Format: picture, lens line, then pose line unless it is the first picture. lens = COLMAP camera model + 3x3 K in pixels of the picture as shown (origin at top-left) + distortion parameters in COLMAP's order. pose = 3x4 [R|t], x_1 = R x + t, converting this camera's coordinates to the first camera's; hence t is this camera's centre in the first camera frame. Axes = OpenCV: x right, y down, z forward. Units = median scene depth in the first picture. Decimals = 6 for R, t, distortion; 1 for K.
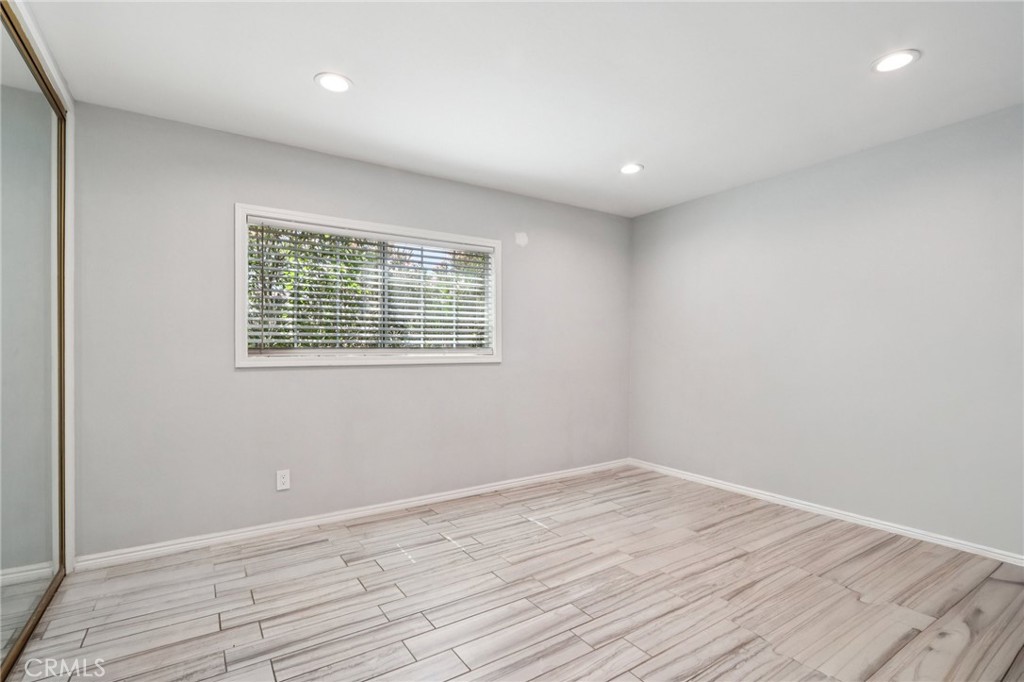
lens RADIAL K [[481.3, 0, 506.4], [0, 481.3, 347.4], [0, 0, 1]] dist [-0.016835, 0.003697]
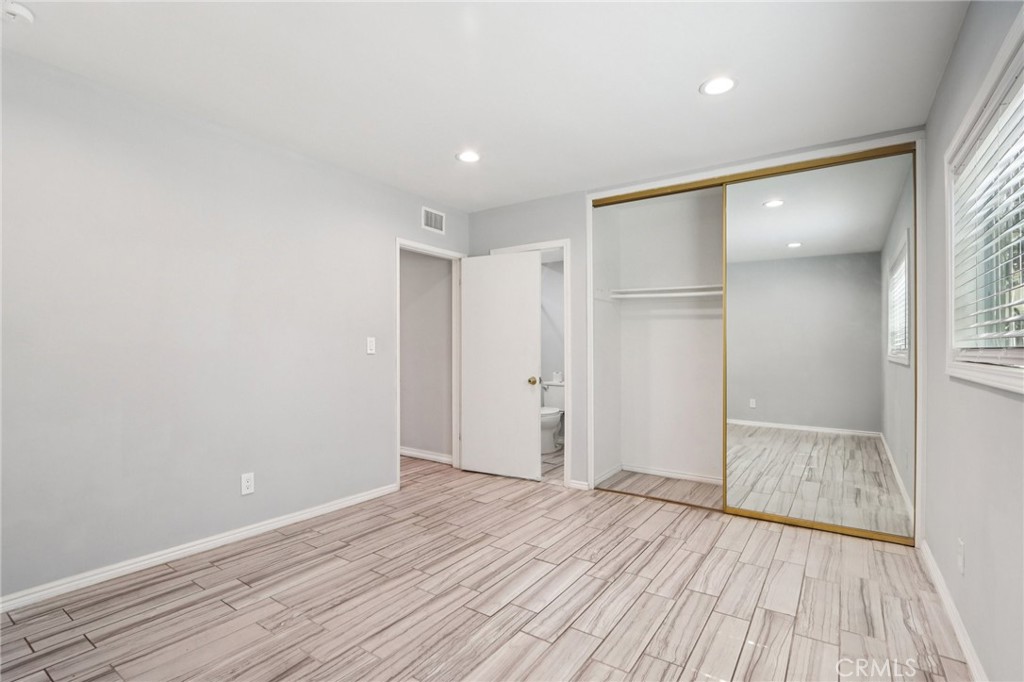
lens RADIAL K [[481.3, 0, 515.3], [0, 481.3, 344.7], [0, 0, 1]] dist [-0.016835, 0.003697]
pose [[-0.923058, -0.006336, -0.384609, 0.469720], [-0.004821, 0.999976, -0.004902, -0.000834], [0.384631, -0.002671, -0.923067, 1.952241]]
